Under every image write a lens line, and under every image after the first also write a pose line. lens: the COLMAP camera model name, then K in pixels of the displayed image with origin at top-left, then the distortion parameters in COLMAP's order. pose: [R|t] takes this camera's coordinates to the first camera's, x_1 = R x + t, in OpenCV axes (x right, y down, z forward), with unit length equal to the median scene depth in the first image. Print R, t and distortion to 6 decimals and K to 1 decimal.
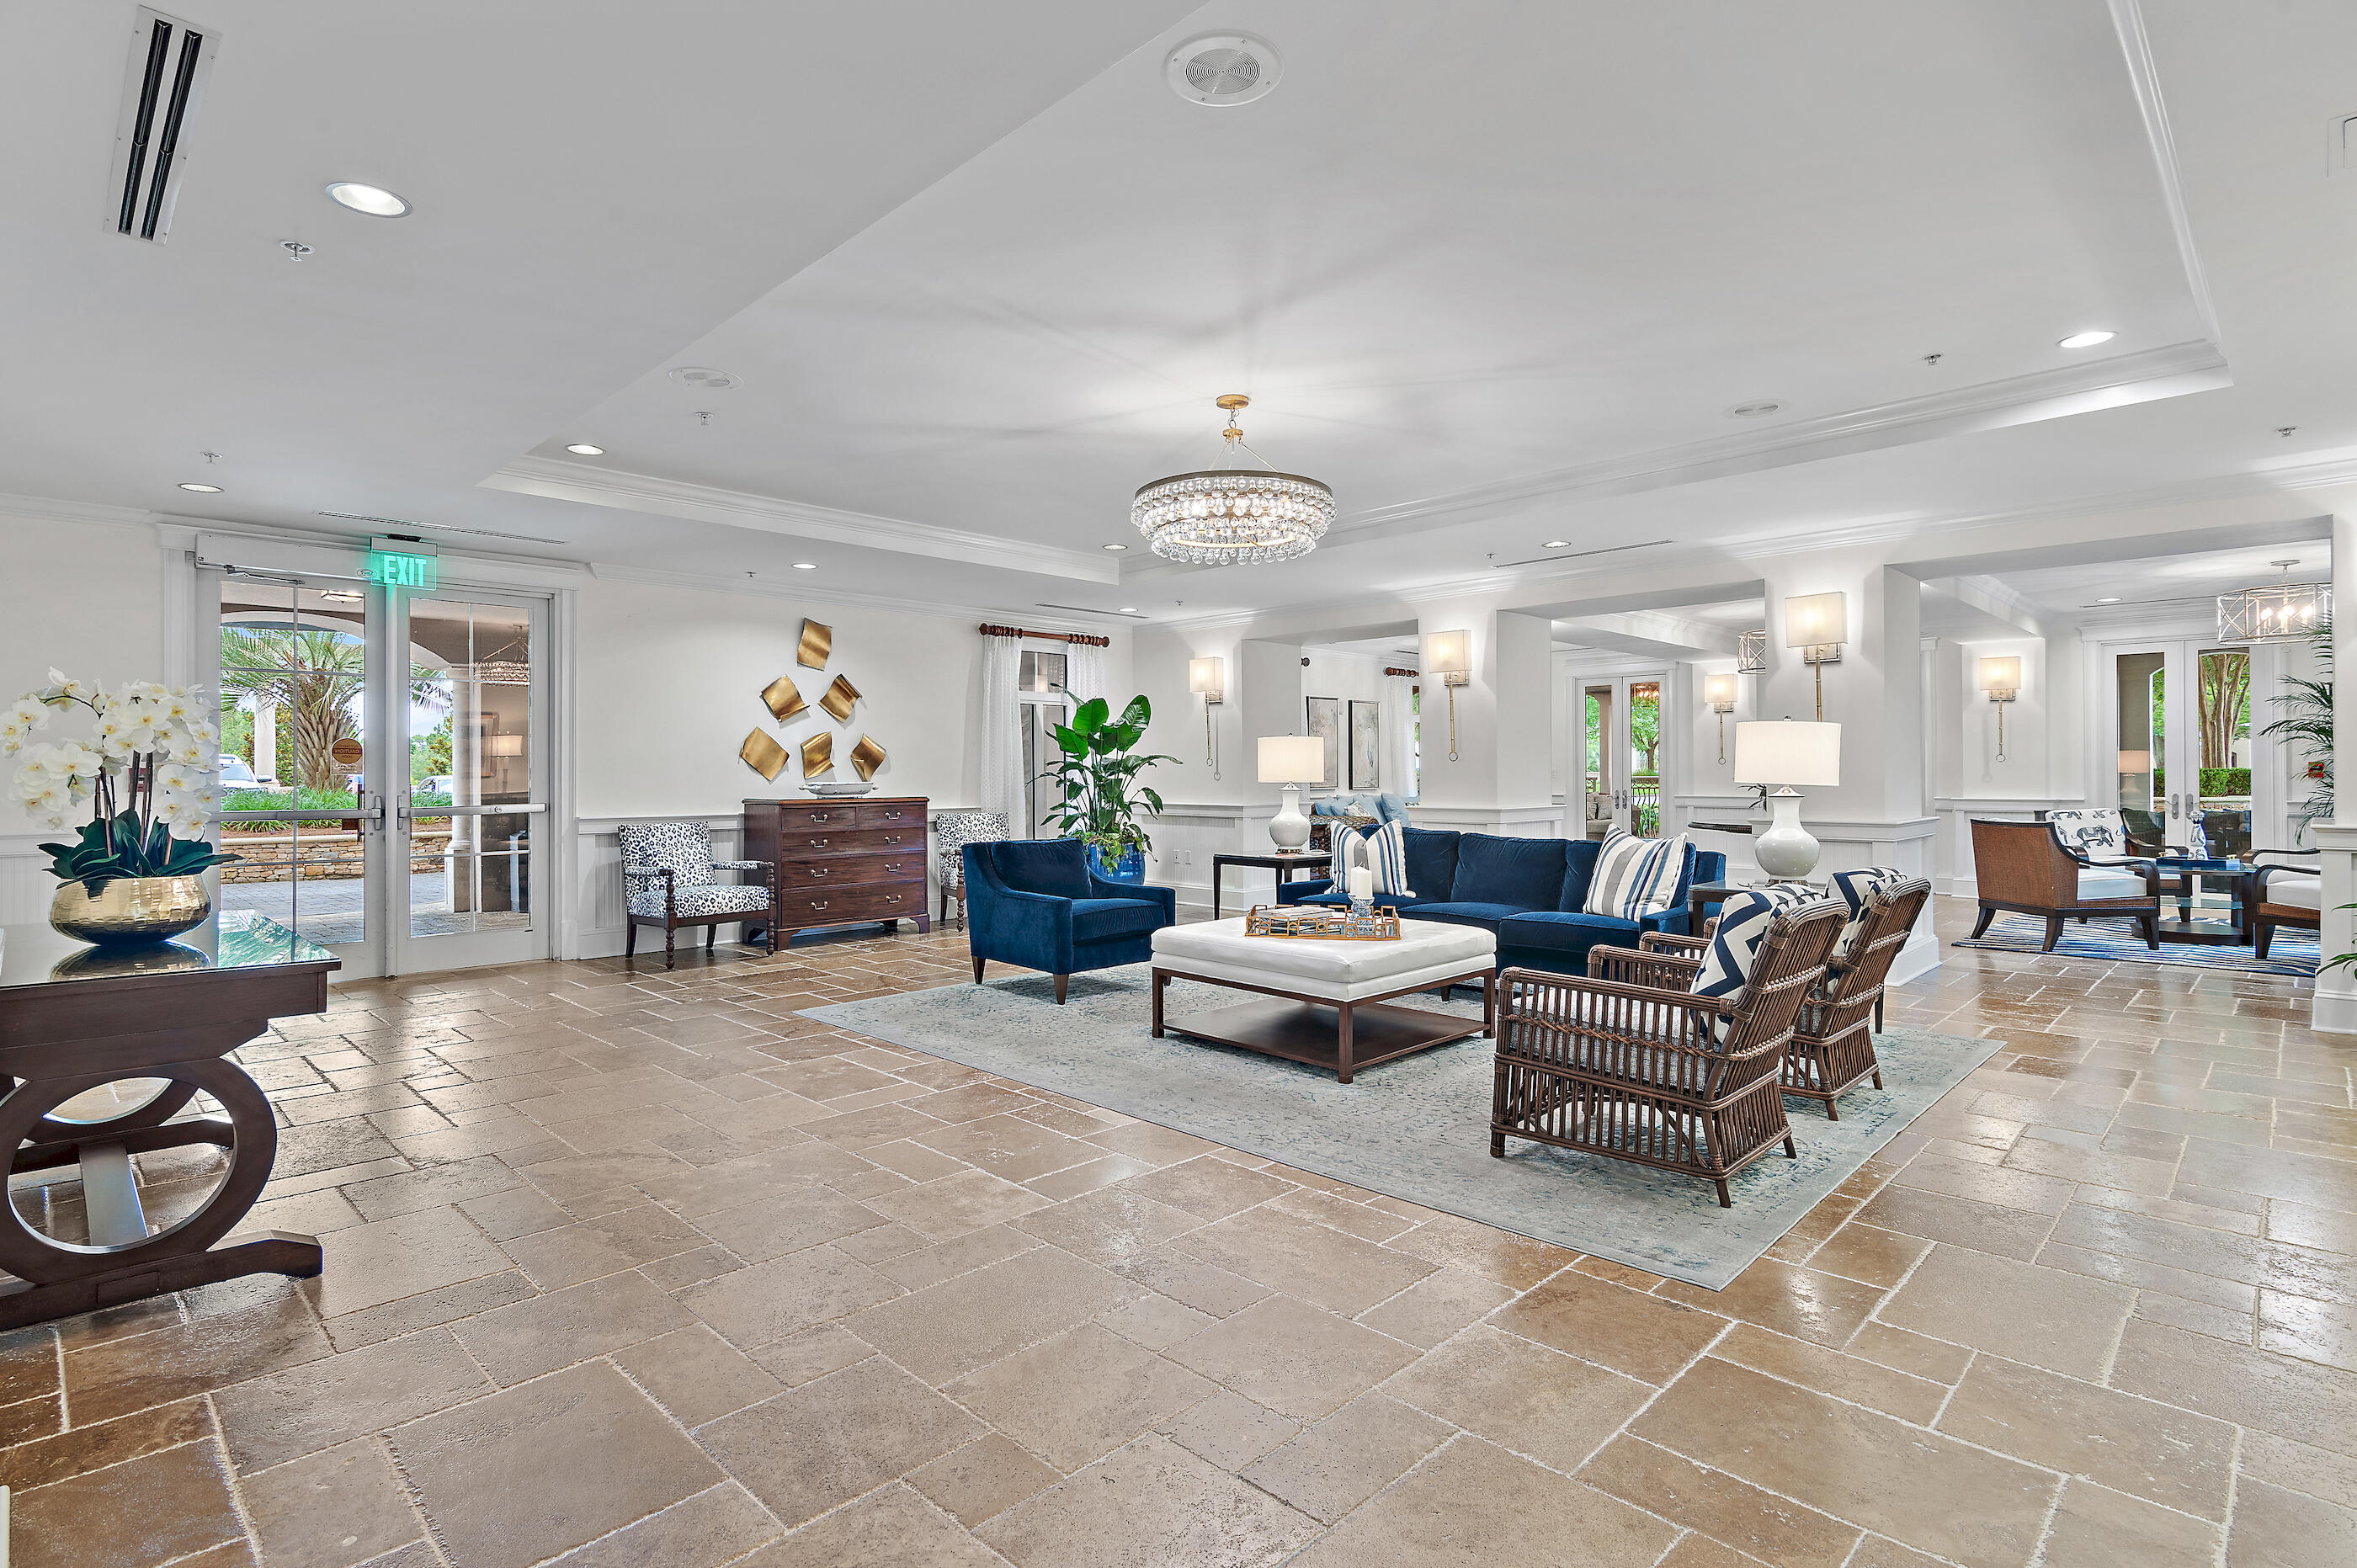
lens RADIAL K [[1152.7, 0, 1174.6], [0, 1152.7, 796.1], [0, 0, 1]] dist [0.000281, 0.000028]
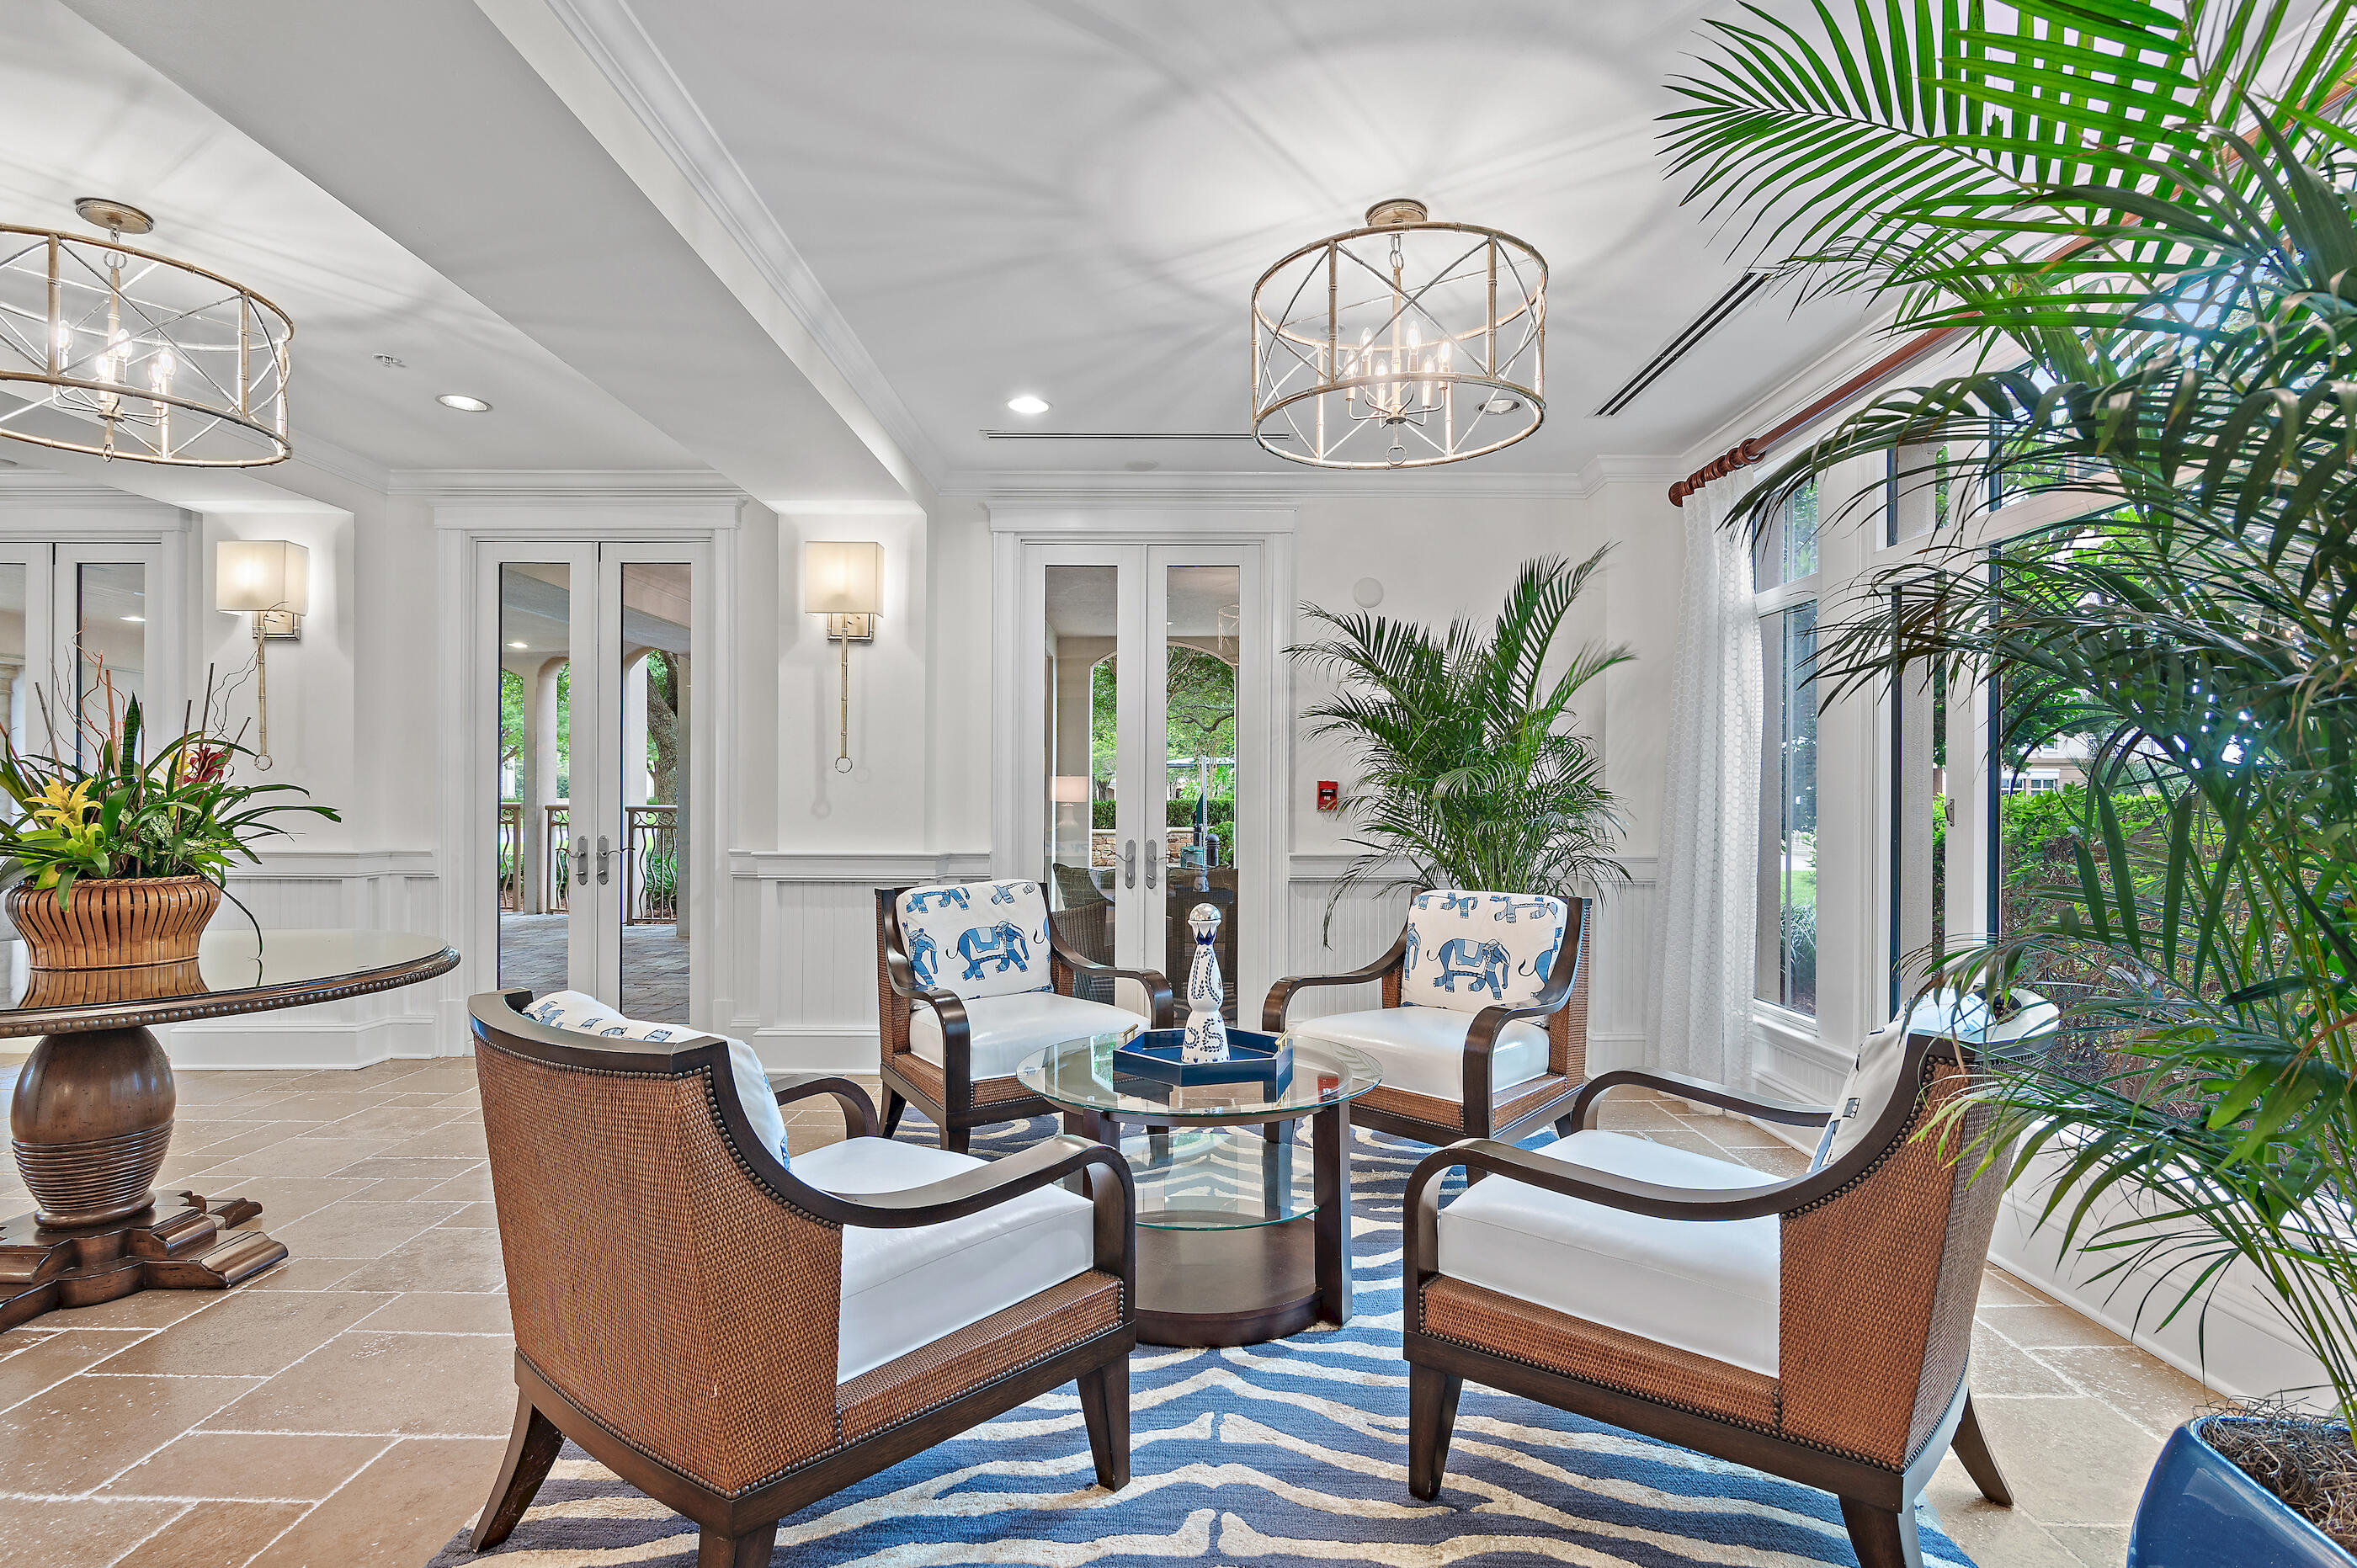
lens RADIAL K [[1152.7, 0, 1174.6], [0, 1152.7, 796.1], [0, 0, 1]] dist [0.000281, 0.000028]
pose [[0.716292, 0.014518, 0.697650, 0.506502], [-0.009590, 0.999894, -0.010961, -0.016122], [-0.697735, 0.001161, 0.716355, 0.598814]]
